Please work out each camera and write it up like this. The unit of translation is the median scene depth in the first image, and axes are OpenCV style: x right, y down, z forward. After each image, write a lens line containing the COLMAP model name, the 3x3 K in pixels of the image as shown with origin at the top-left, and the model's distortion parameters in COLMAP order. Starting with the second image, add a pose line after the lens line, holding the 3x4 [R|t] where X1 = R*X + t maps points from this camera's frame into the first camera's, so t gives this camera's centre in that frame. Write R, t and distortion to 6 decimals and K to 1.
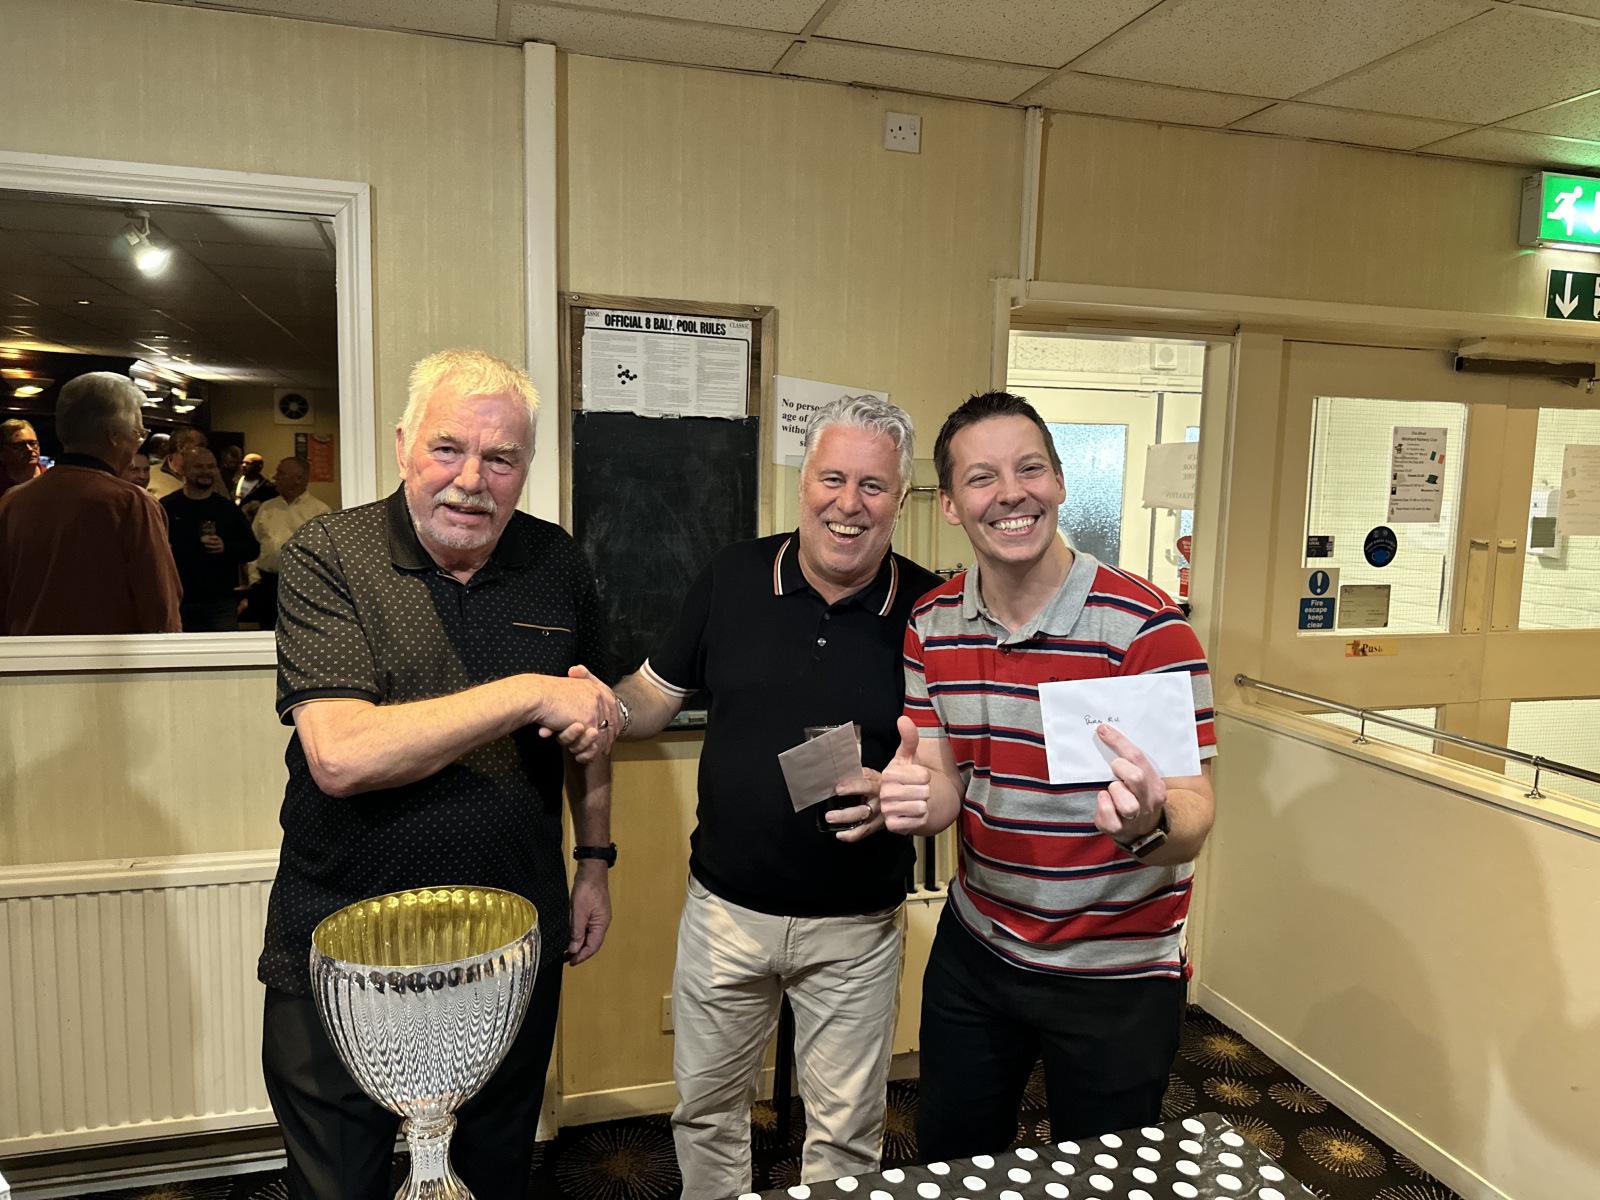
lens RADIAL K [[1129.9, 0, 792.5], [0, 1129.9, 607.9], [0, 0, 1]] dist [0.059895, -0.074545]
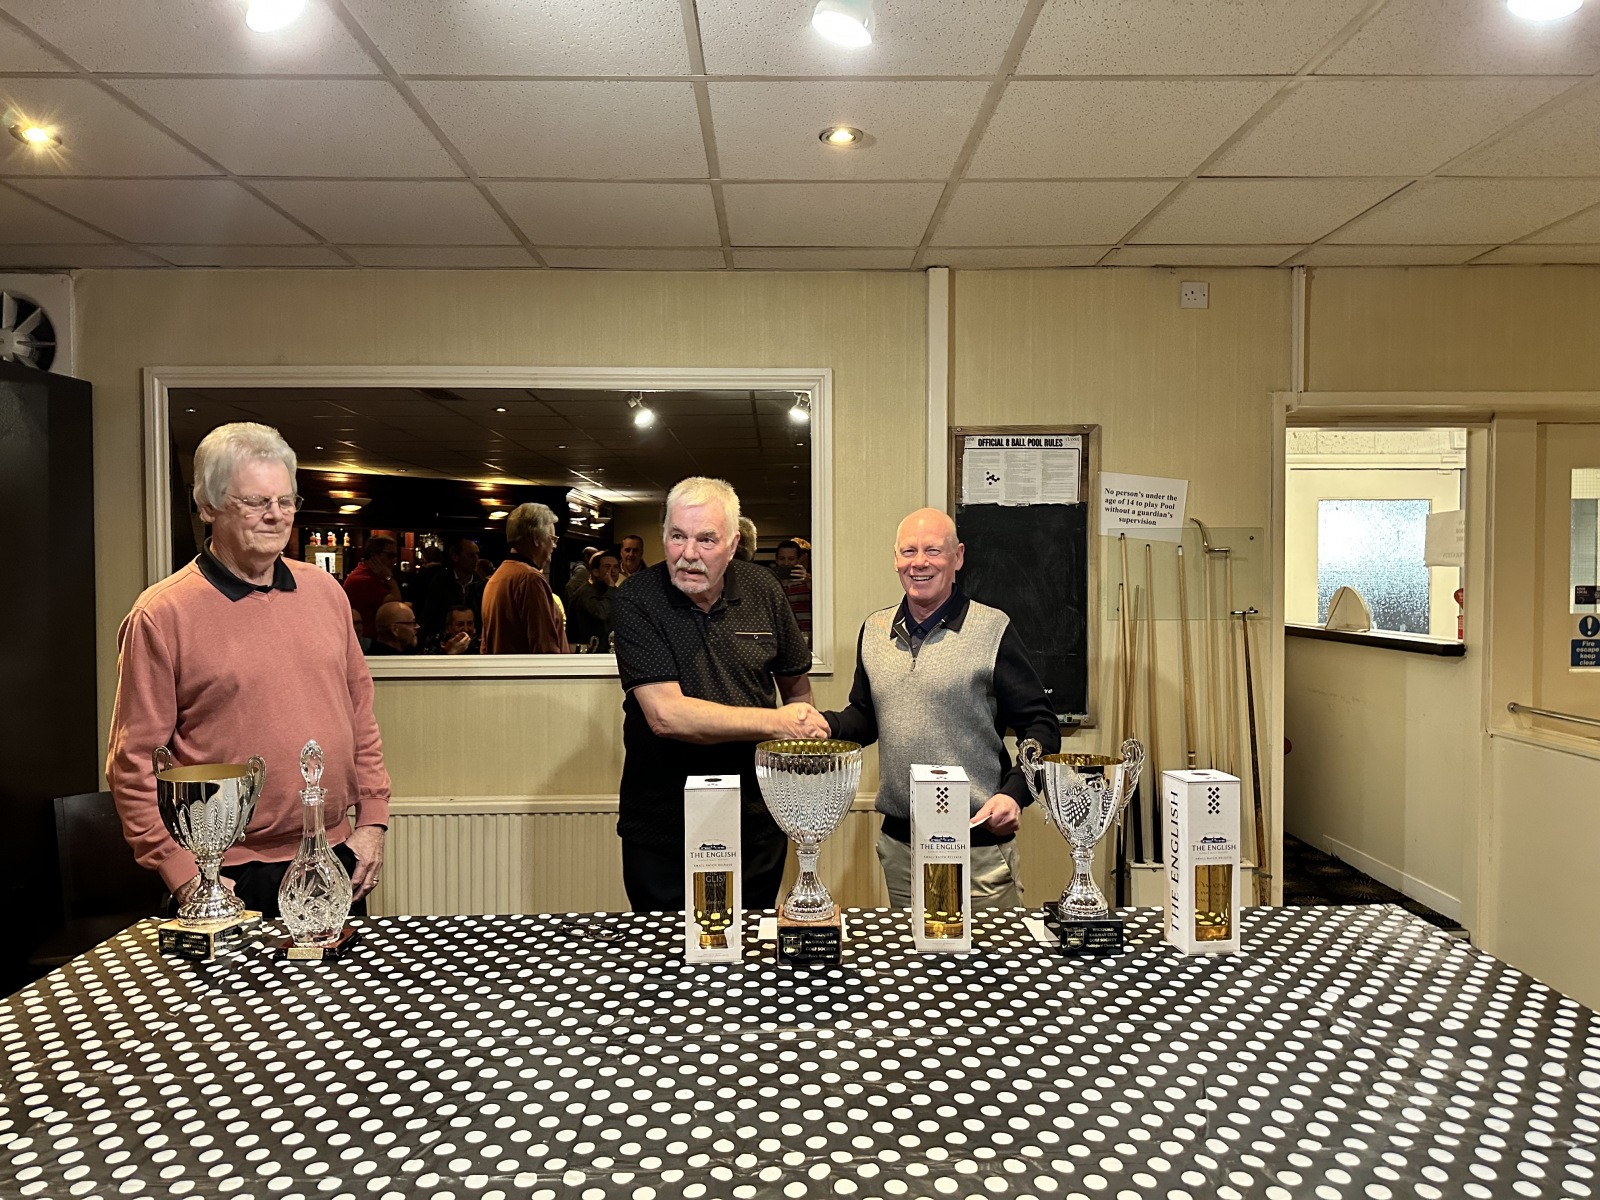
lens RADIAL K [[1129.9, 0, 794.3], [0, 1129.9, 609.5], [0, 0, 1]] dist [0.059895, -0.074545]
pose [[0.963419, -0.017409, -0.267434, -0.006767], [-0.005998, 0.996237, -0.086459, 0.085542], [0.267933, 0.084900, 0.959690, -0.427791]]
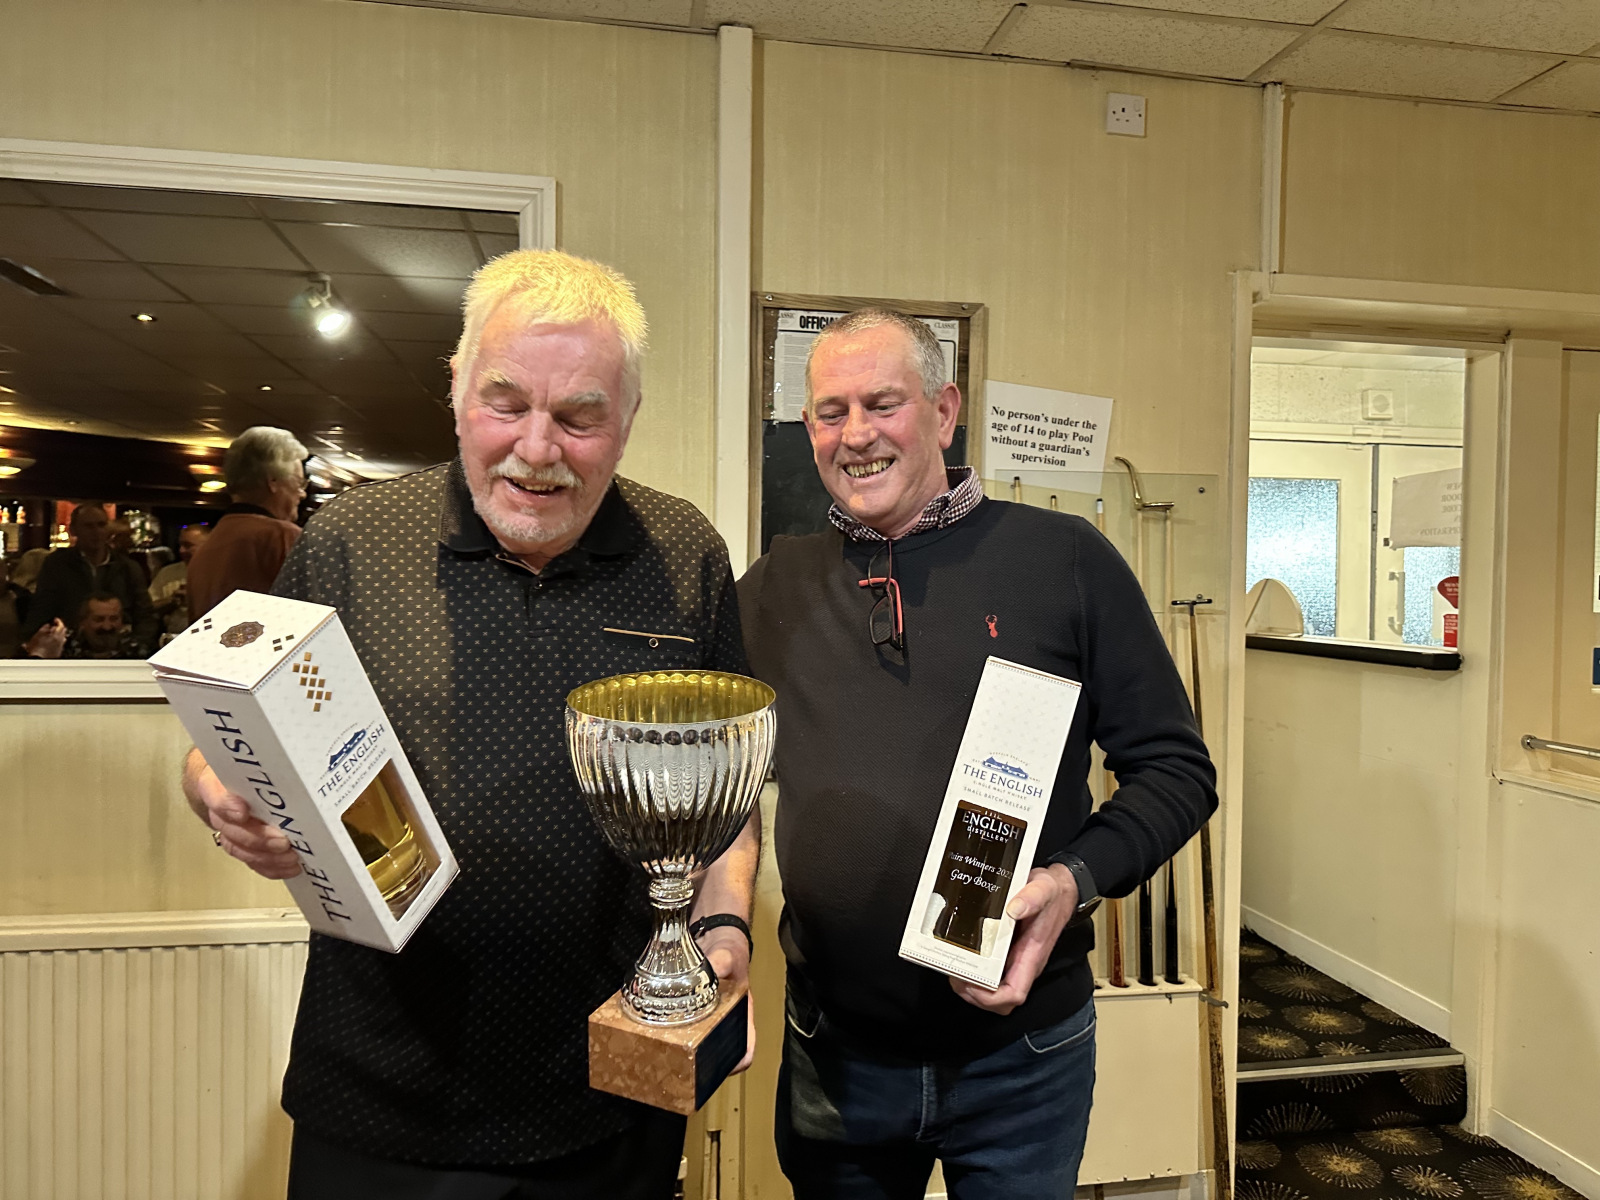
lens RADIAL K [[1129.9, 0, 800.0], [0, 1129.9, 611.4], [0, 0, 1]] dist [0.059895, -0.074545]
pose [[0.993530, -0.005168, -0.113448, -0.059271], [-0.005414, 0.995673, -0.092768, 0.059617], [0.113437, 0.092782, 0.989204, 0.114690]]
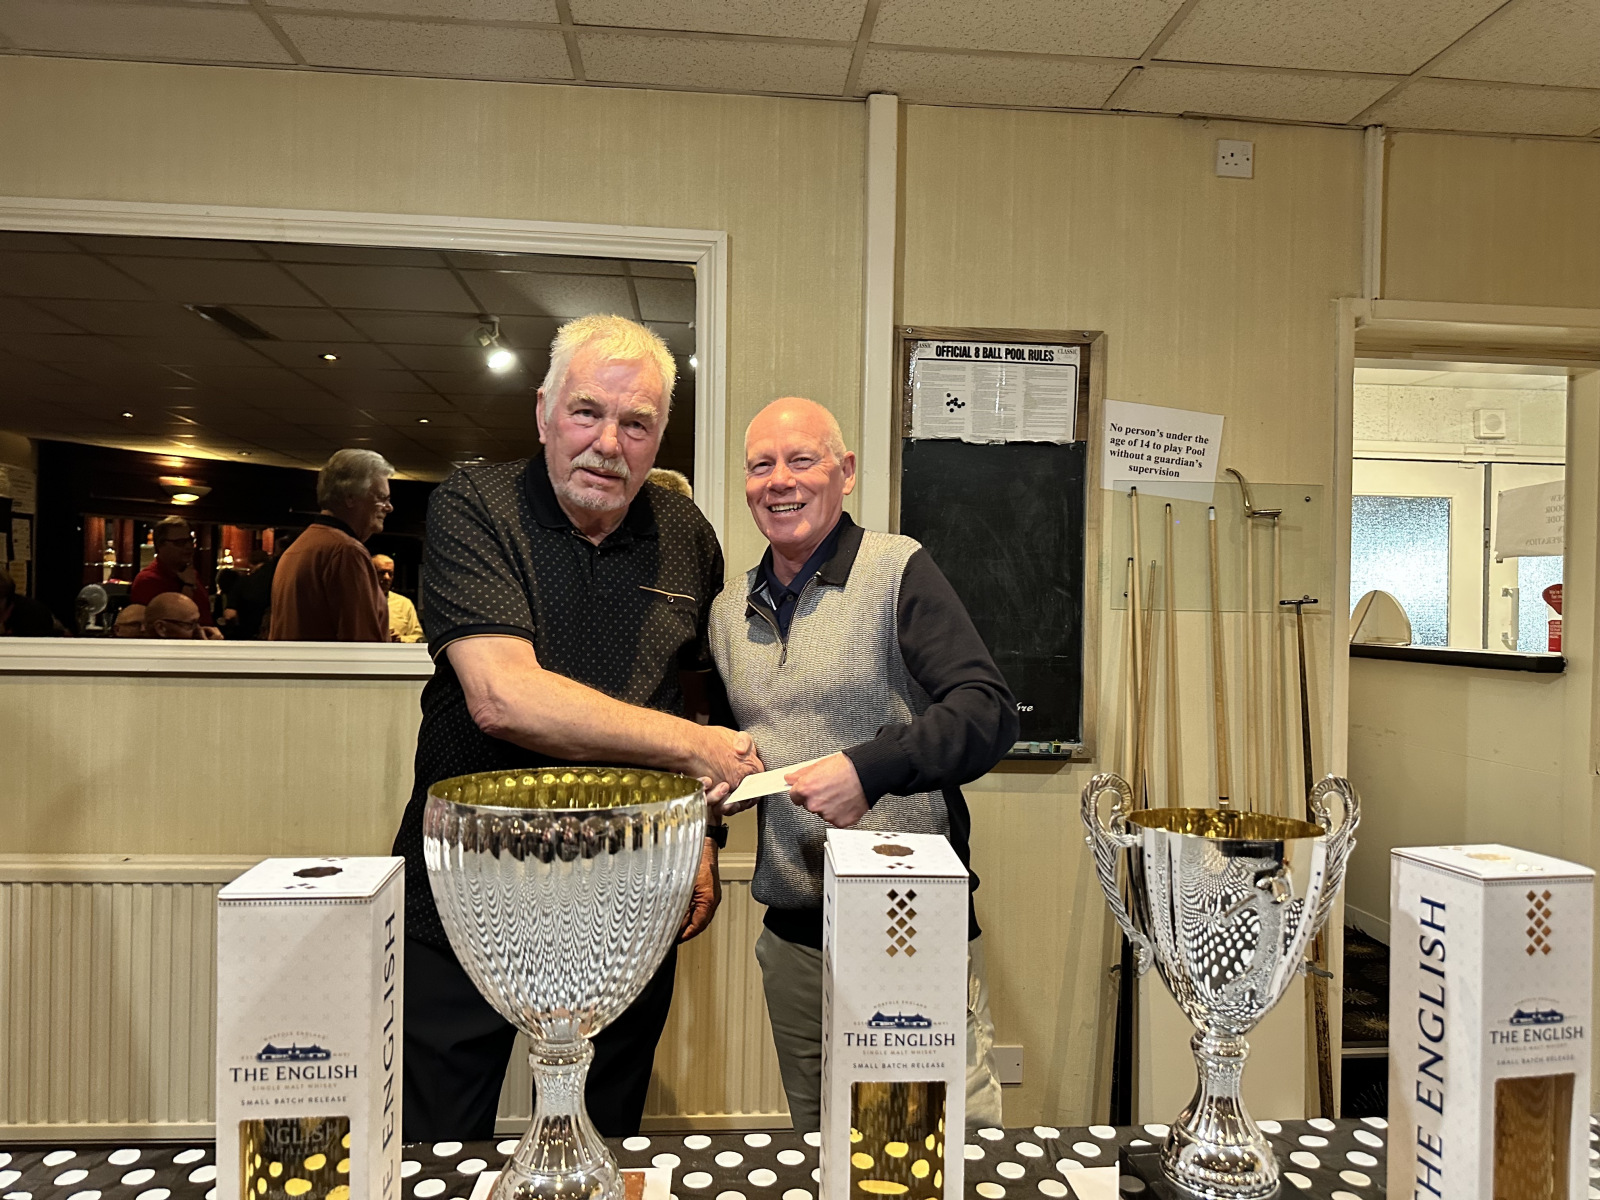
lens RADIAL K [[1129.9, 0, 801.7], [0, 1129.9, 617.5], [0, 0, 1]] dist [0.059895, -0.074545]
pose [[0.980312, -0.002801, -0.197434, -0.078171], [-0.019727, 0.993508, -0.112041, 0.099181], [0.196466, 0.113730, 0.973893, 0.003084]]
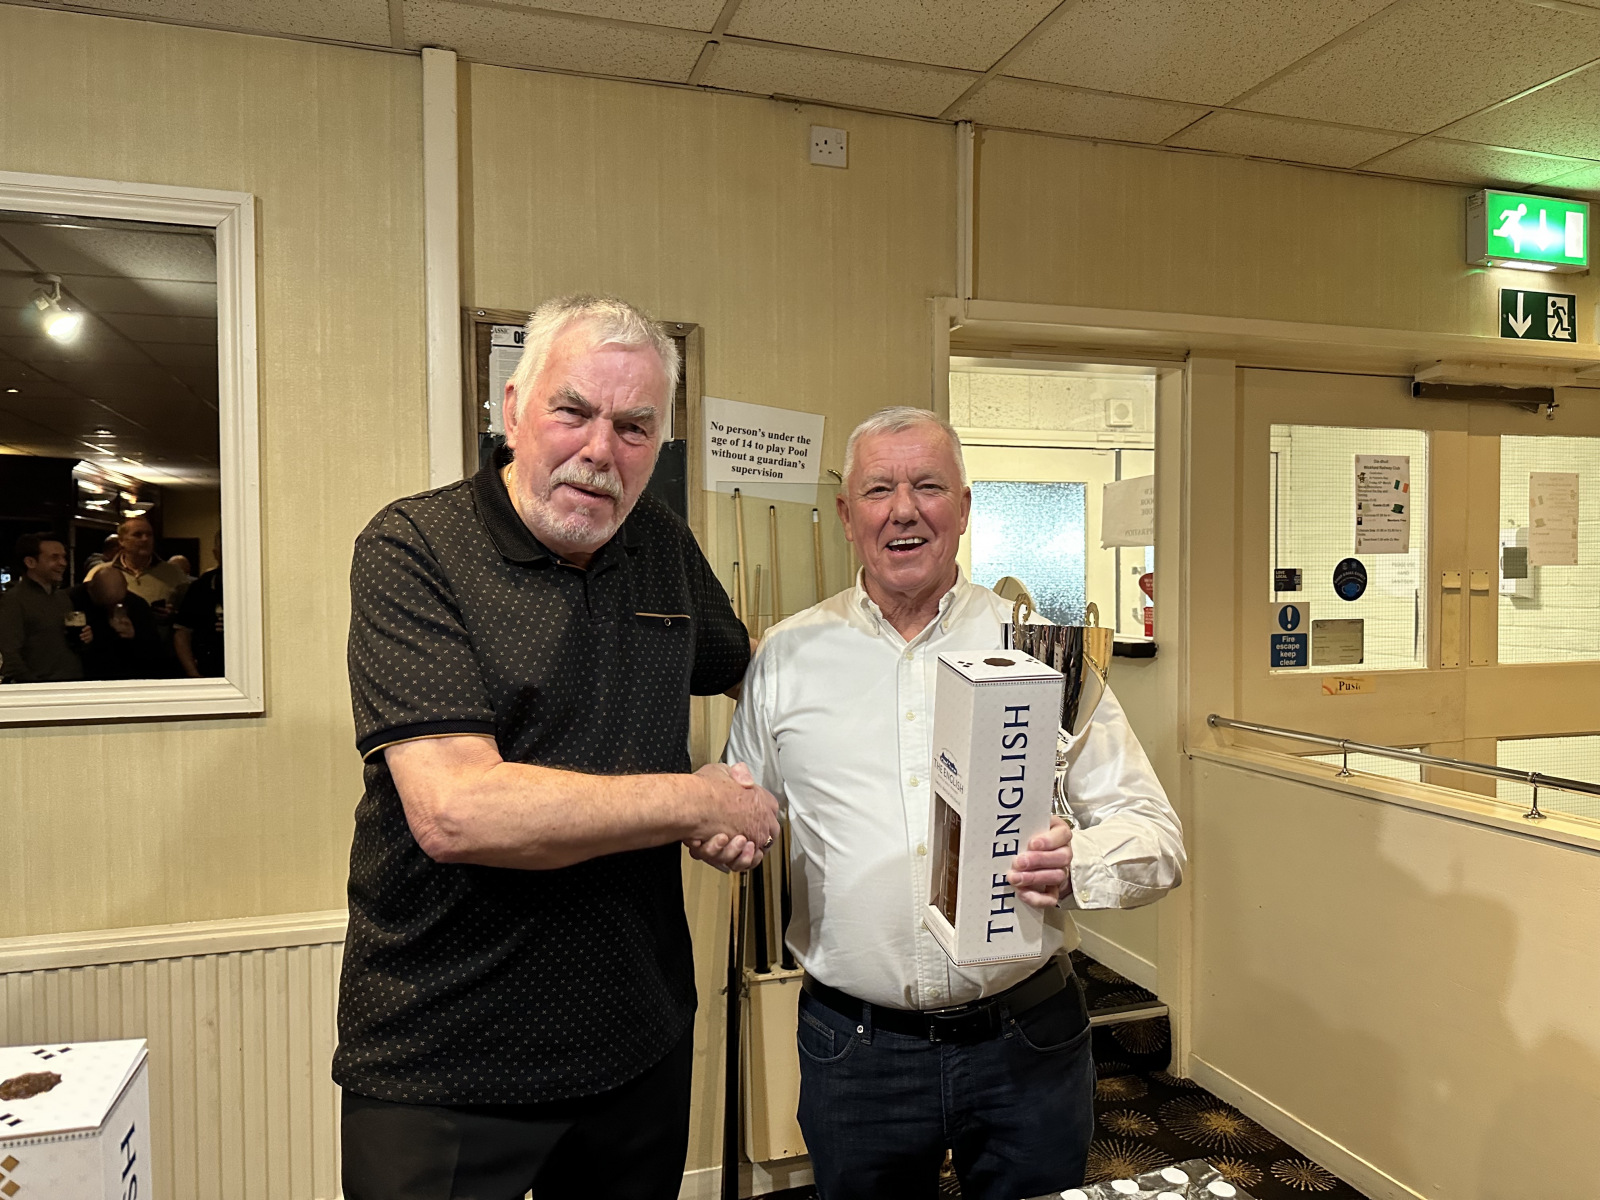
lens RADIAL K [[1129.9, 0, 799.9], [0, 1129.9, 616.3], [0, 0, 1]] dist [0.059895, -0.074545]
pose [[0.999207, -0.029290, 0.026956, 0.035384], [0.031460, 0.995975, -0.083930, 0.056578], [-0.024390, 0.084712, 0.996107, 0.078670]]
